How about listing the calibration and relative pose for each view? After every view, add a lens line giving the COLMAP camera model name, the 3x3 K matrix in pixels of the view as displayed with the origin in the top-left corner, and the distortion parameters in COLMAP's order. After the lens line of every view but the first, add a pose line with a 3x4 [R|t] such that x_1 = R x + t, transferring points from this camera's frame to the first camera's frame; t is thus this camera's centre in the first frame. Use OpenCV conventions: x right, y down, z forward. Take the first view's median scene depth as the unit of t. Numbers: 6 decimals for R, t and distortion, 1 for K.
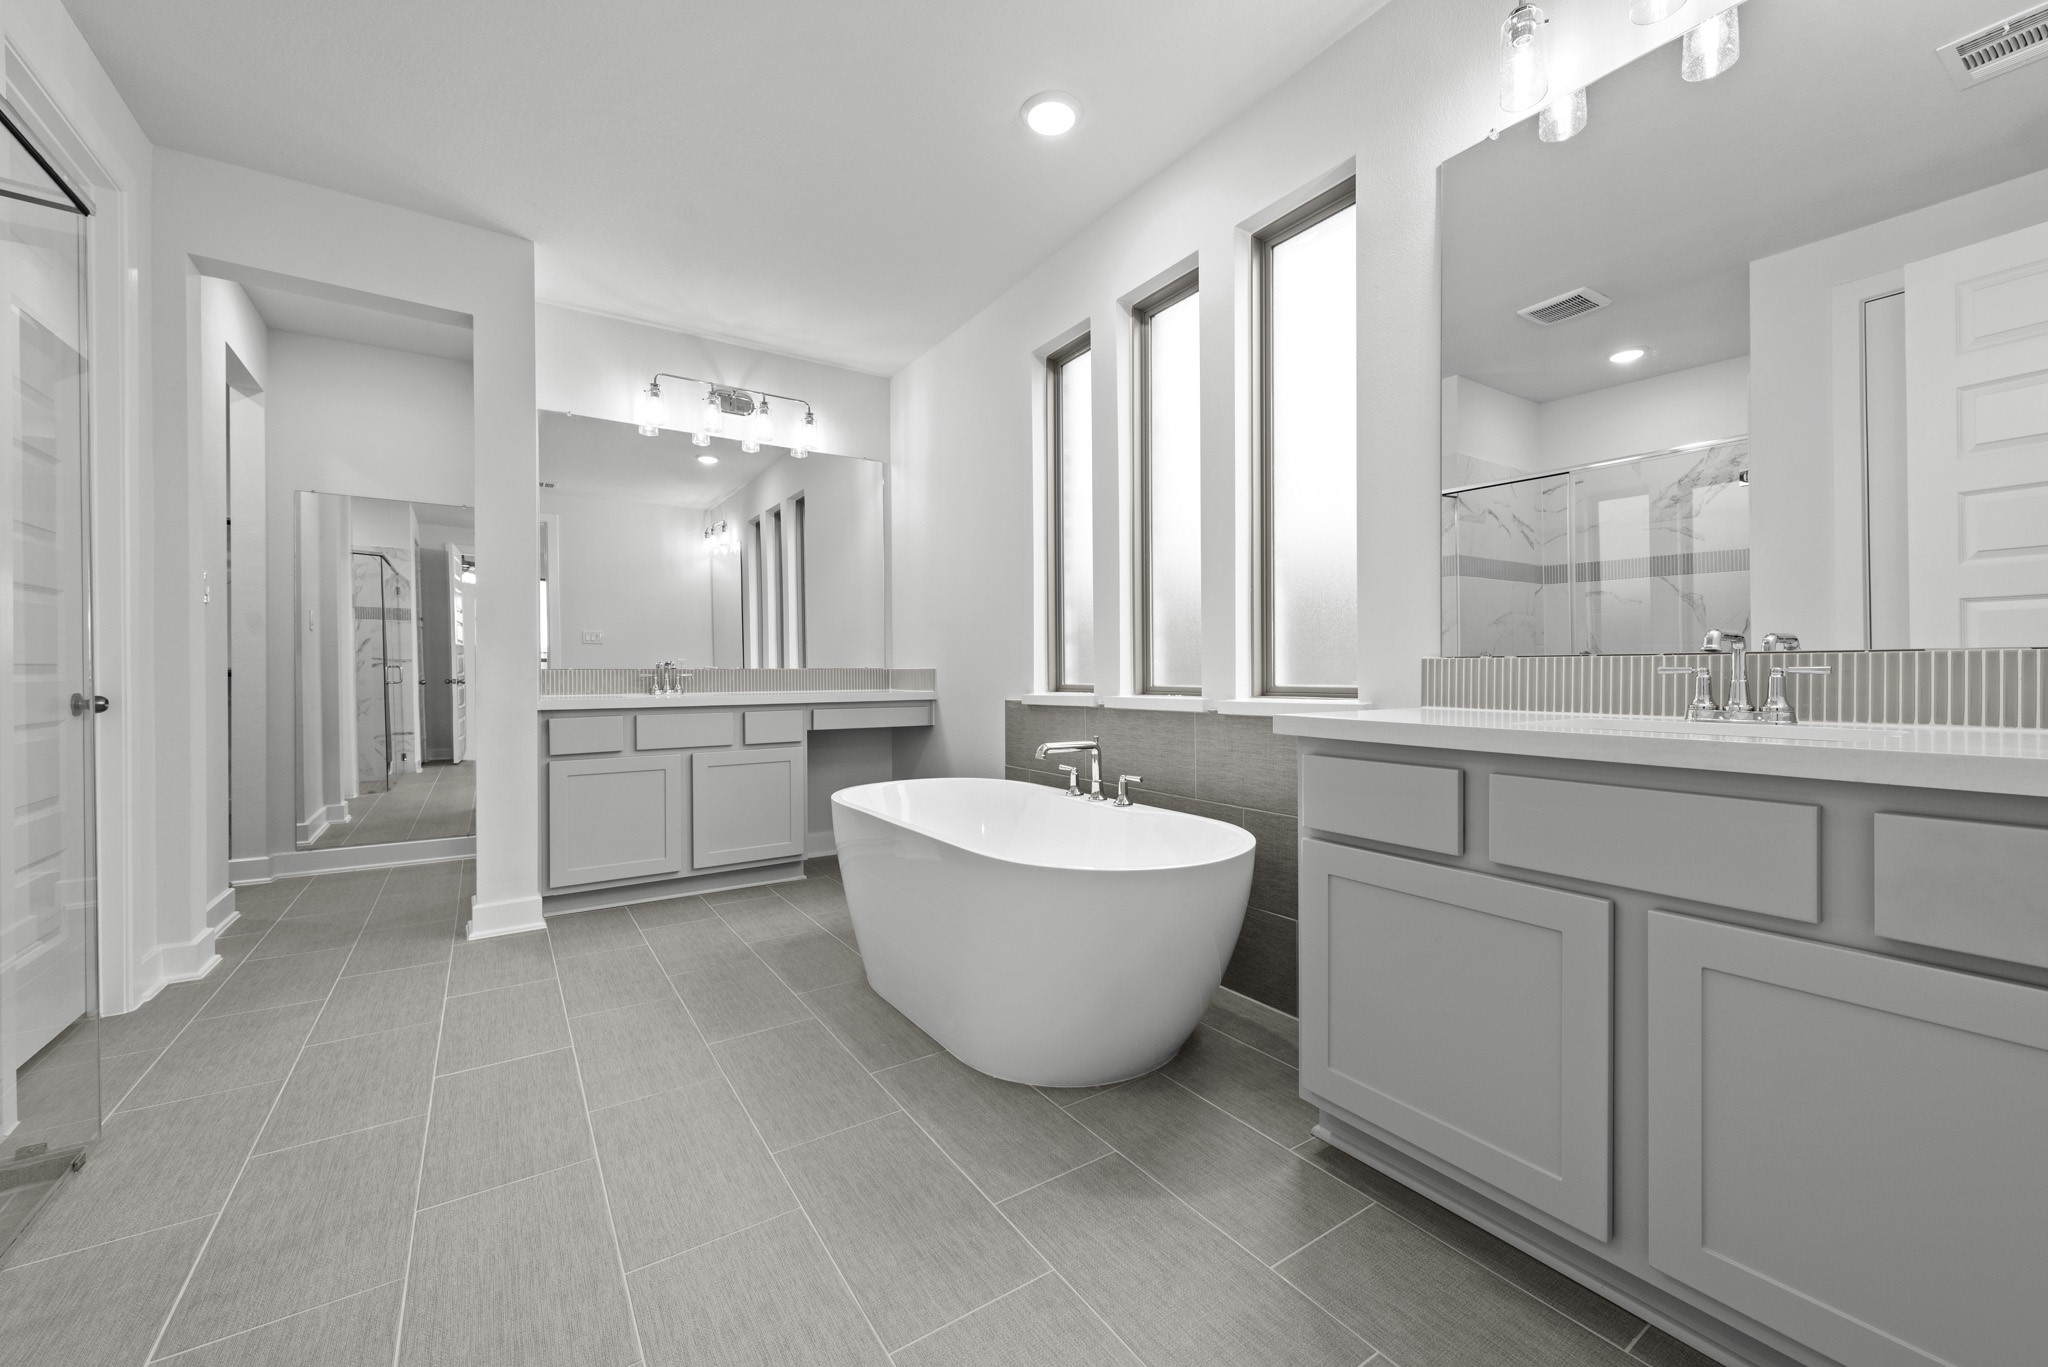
lens RADIAL K [[803.7, 0, 1026.7], [0, 803.7, 682.8], [0, 0, 1]] dist [0.015403, -0.003162]
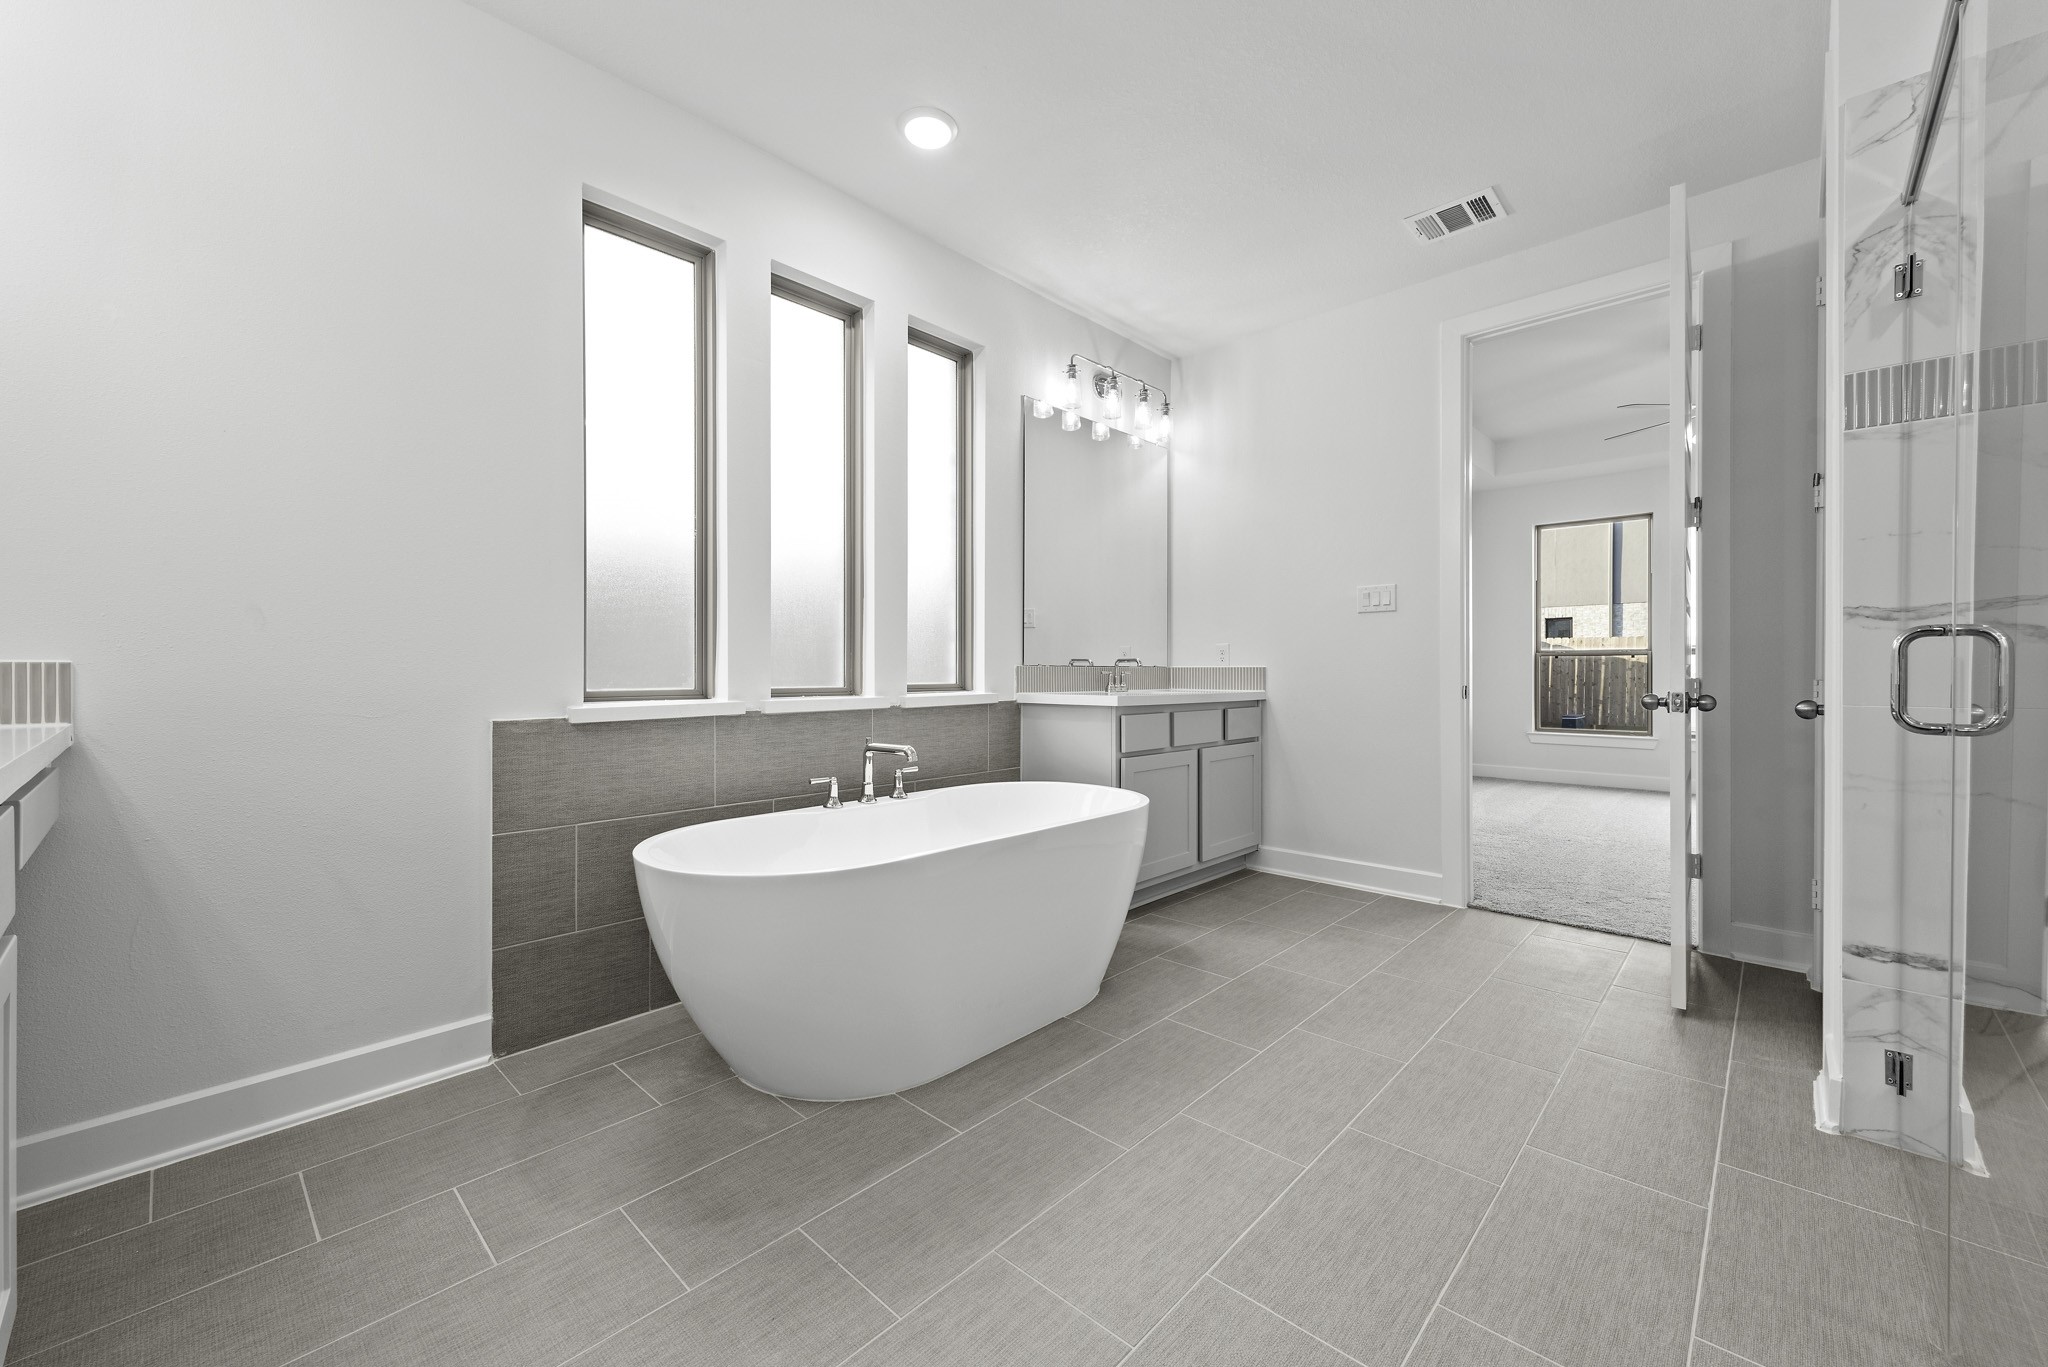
lens RADIAL K [[803.7, 0, 1026.7], [0, 803.7, 682.8], [0, 0, 1]] dist [0.015403, -0.003162]
pose [[-0.229505, -0.008808, 0.973268, -1.088440], [0.014603, 0.999815, 0.012492, -0.012992], [-0.973198, 0.017079, -0.229334, 1.223393]]
